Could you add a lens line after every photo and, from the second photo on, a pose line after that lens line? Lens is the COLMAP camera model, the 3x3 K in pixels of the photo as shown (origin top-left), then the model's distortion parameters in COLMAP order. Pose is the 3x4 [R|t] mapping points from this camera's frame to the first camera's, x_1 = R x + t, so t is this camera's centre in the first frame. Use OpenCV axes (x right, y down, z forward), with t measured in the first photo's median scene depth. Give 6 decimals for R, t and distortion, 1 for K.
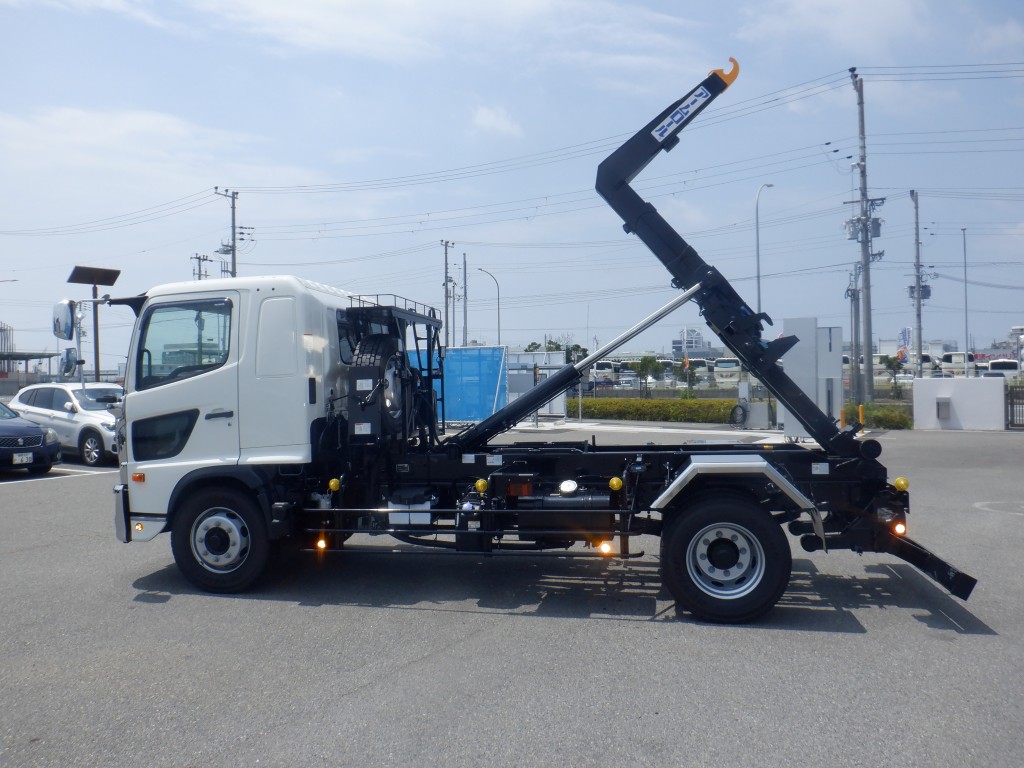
lens RADIAL K [[822.6, 0, 499.9], [0, 822.6, 370.6], [0, 0, 1]] dist [-0.027264, -0.006431]
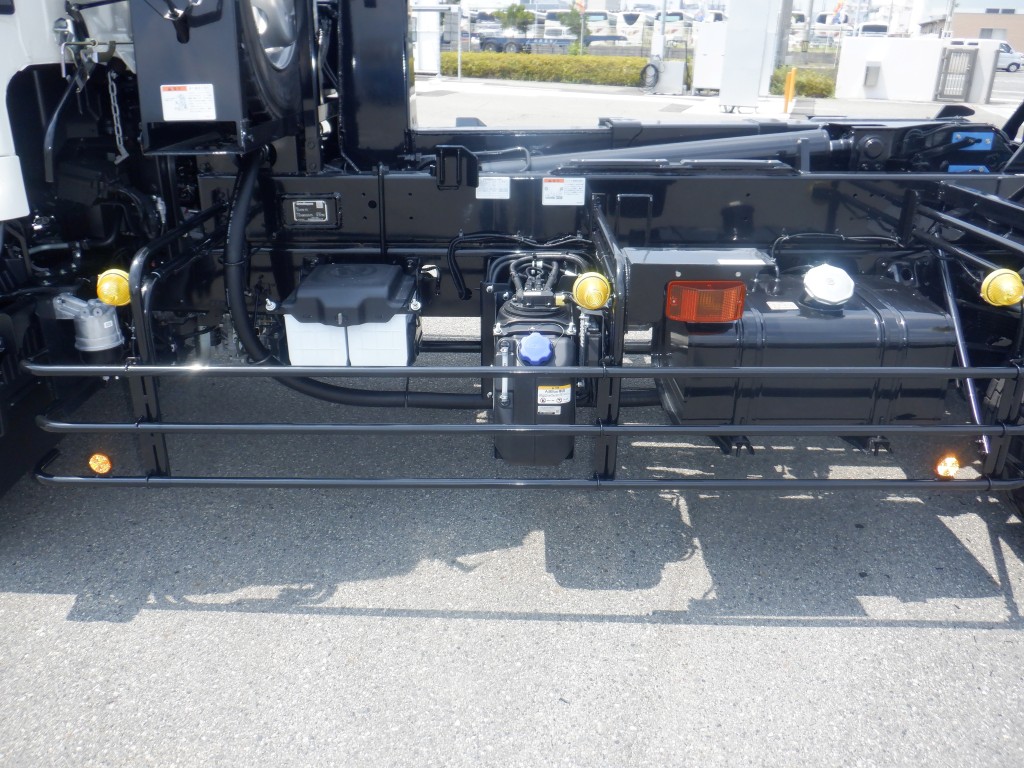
lens RADIAL K [[822.6, 0, 503.5], [0, 822.6, 373.4], [0, 0, 1]] dist [-0.027264, -0.006431]
pose [[0.981988, -0.048269, 0.182672, -0.104350], [-0.027736, 0.919516, 0.392072, 0.037870], [-0.186895, -0.390077, 0.901615, 0.618385]]
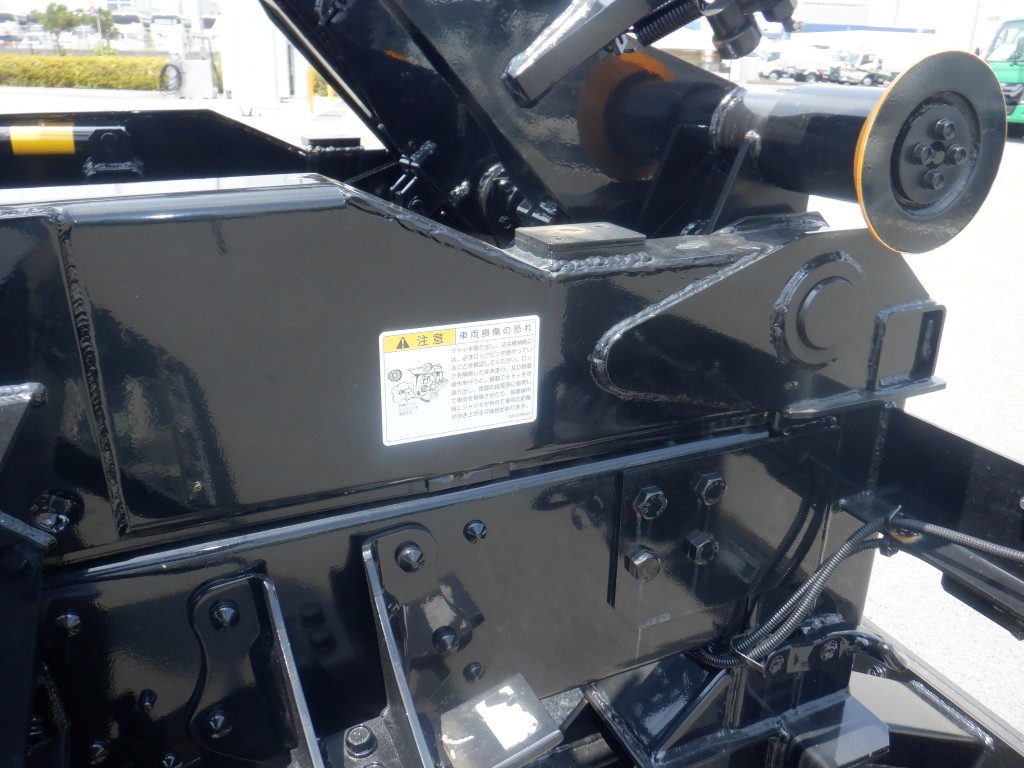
lens RADIAL K [[822.6, 0, 506.4], [0, 822.6, 379.3], [0, 0, 1]] dist [-0.027264, -0.006431]
pose [[0.806641, -0.186796, 0.560748, 0.306142], [-0.045092, 0.926530, 0.373510, 0.074901], [-0.589320, -0.326574, 0.738953, 0.830860]]
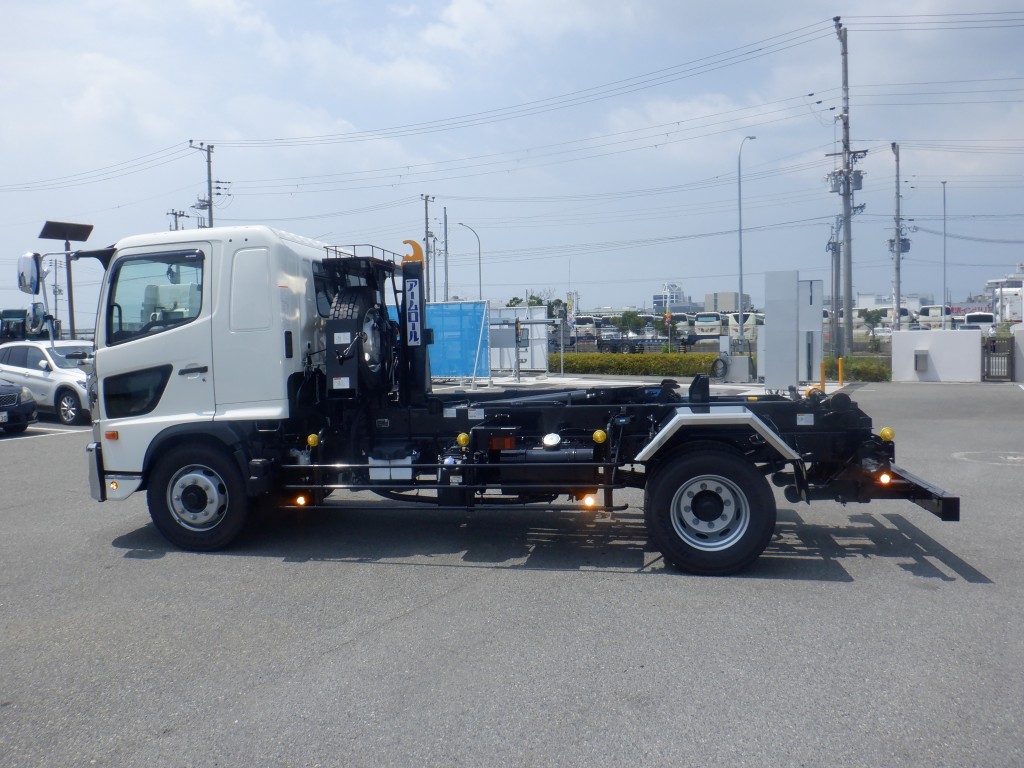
lens RADIAL K [[822.6, 0, 501.2], [0, 822.6, 362.4], [0, 0, 1]] dist [-0.027264, -0.006431]
pose [[0.999699, -0.007354, 0.023390, 0.000433], [0.006320, 0.999012, 0.043989, 0.003992], [-0.023690, -0.043828, 0.998758, 0.018100]]
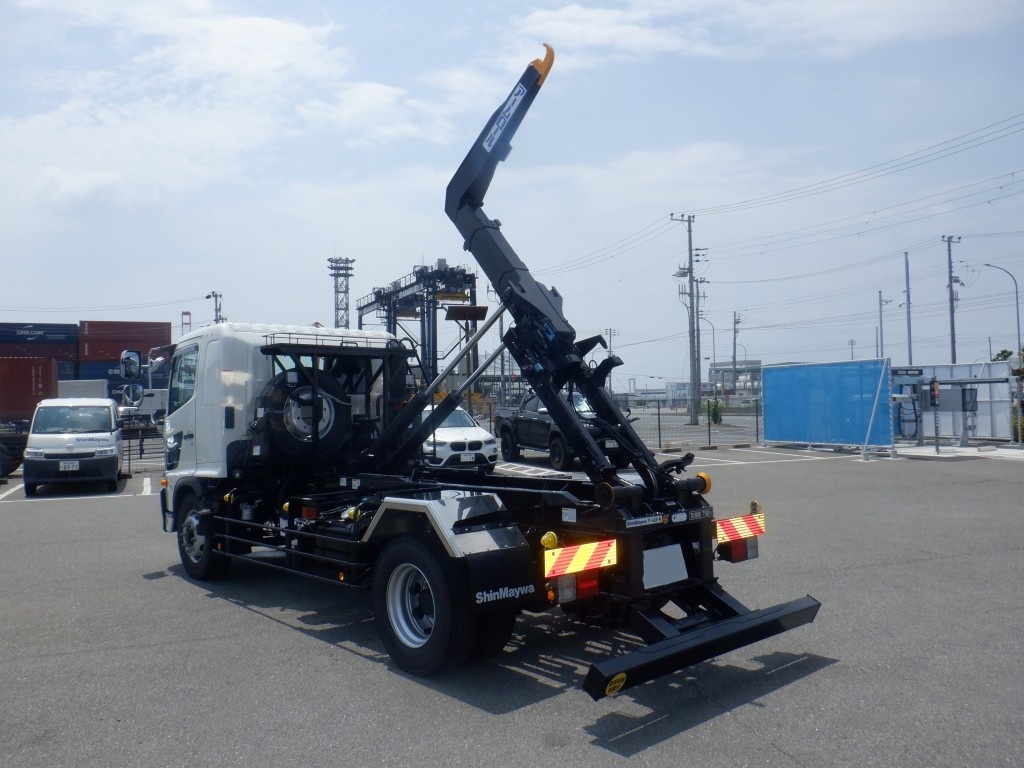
lens RADIAL K [[822.6, 0, 503.2], [0, 822.6, 372.7], [0, 0, 1]] dist [-0.027264, -0.006431]
pose [[0.803291, -0.028233, -0.594917, 0.753925], [0.017627, 0.999565, -0.023634, -0.005522], [0.595326, 0.008498, 0.803440, 0.258494]]
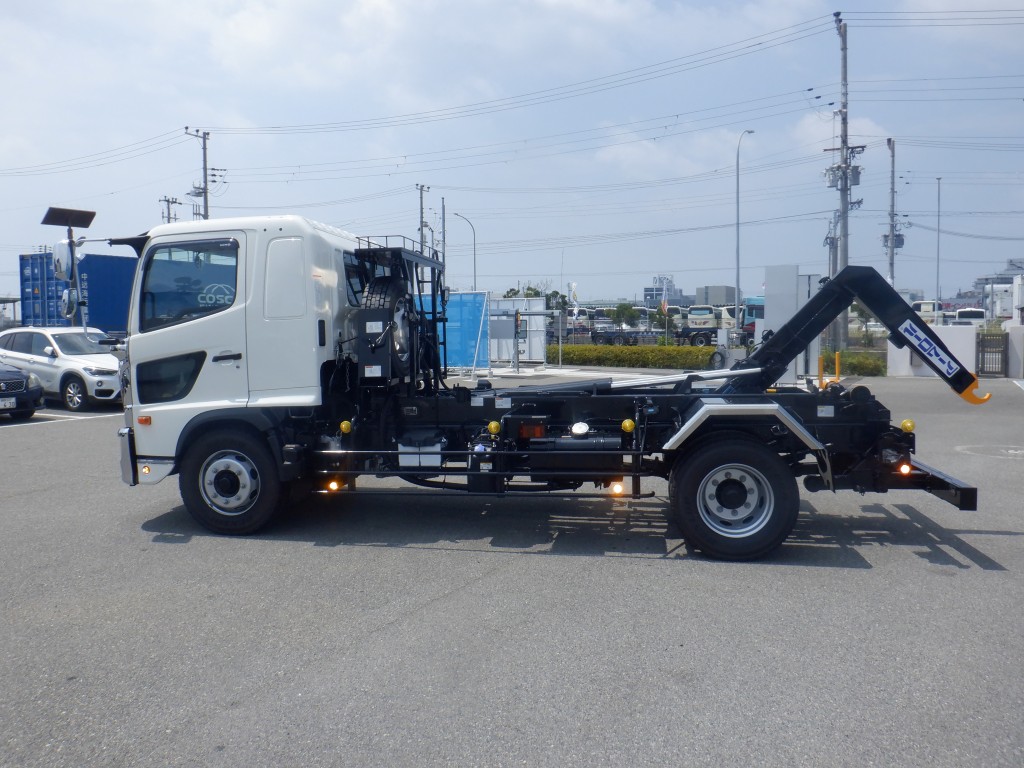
lens RADIAL K [[822.6, 0, 500.7], [0, 822.6, 368.2], [0, 0, 1]] dist [-0.027264, -0.006431]
pose [[0.999412, 0.002001, 0.034240, -0.043443], [-0.004113, 0.998085, 0.061728, 0.004299], [-0.034051, -0.061833, 0.997505, -0.000554]]
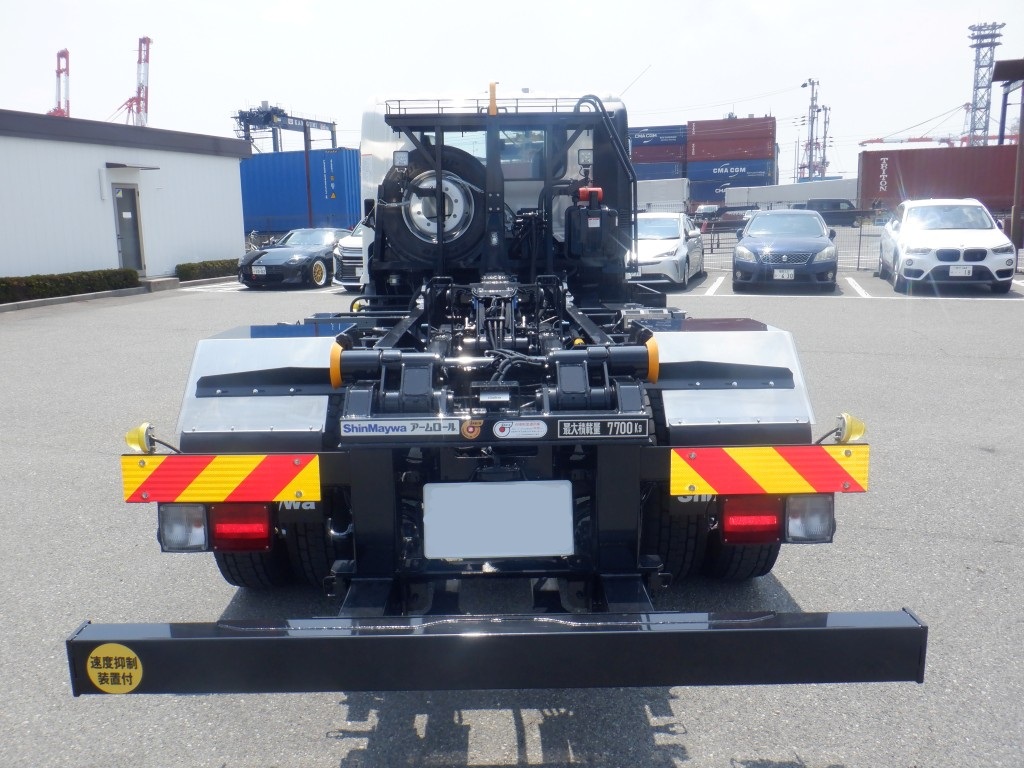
lens RADIAL K [[822.6, 0, 508.2], [0, 822.6, 375.6], [0, 0, 1]] dist [-0.027264, -0.006431]
pose [[0.215168, 0.191015, -0.957714, 0.755238], [0.032711, 0.978725, 0.202554, 0.020572], [0.976029, -0.074911, 0.204341, 0.884991]]
